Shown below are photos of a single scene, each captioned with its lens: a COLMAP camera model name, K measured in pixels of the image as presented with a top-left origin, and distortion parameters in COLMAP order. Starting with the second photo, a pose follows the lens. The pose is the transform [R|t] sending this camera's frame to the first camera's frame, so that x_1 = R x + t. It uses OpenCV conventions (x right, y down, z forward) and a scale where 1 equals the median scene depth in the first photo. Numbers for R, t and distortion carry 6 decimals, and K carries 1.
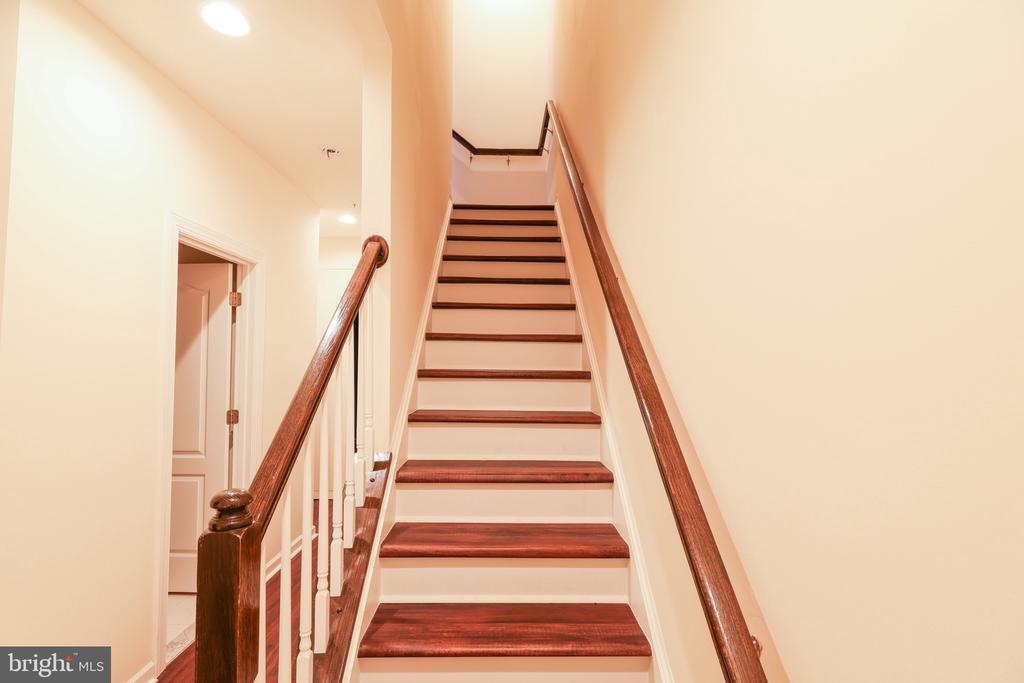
lens RADIAL K [[451.8, 0, 512.0], [0, 451.8, 341.5], [0, 0, 1]] dist [-0.000439, -0.000135]
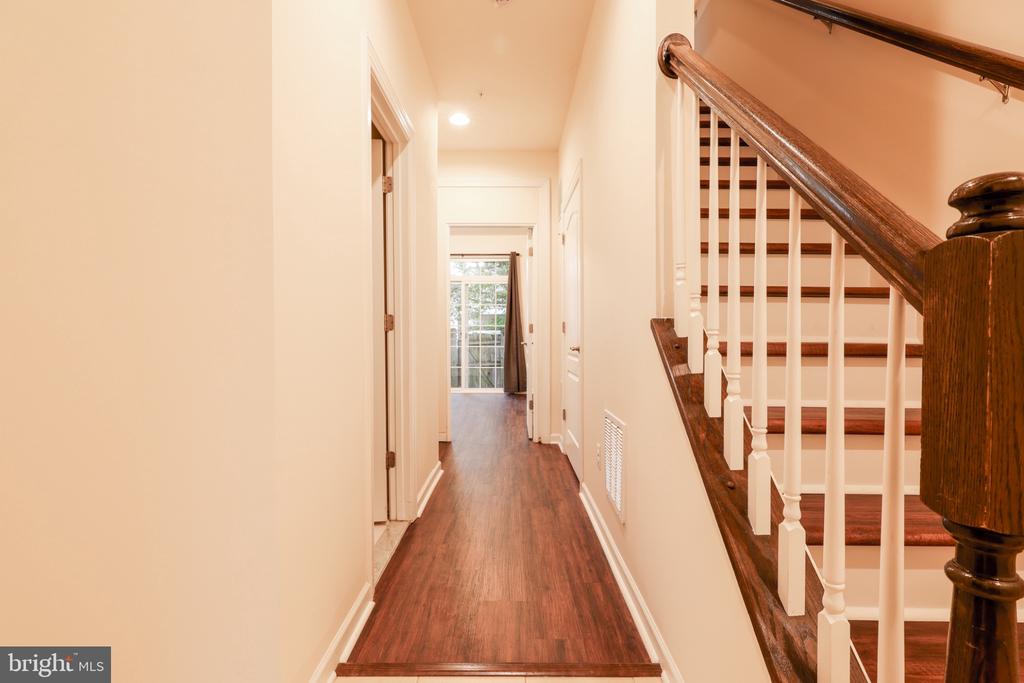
lens RADIAL K [[468.1, 0, 511.1], [0, 468.1, 341.3], [0, 0, 1]] dist [-0.000667, 0.000316]
pose [[0.999897, -0.007271, -0.012352, -0.369781], [0.007933, 0.998489, 0.054368, 0.151539], [0.011938, -0.054461, 0.998445, 0.120027]]
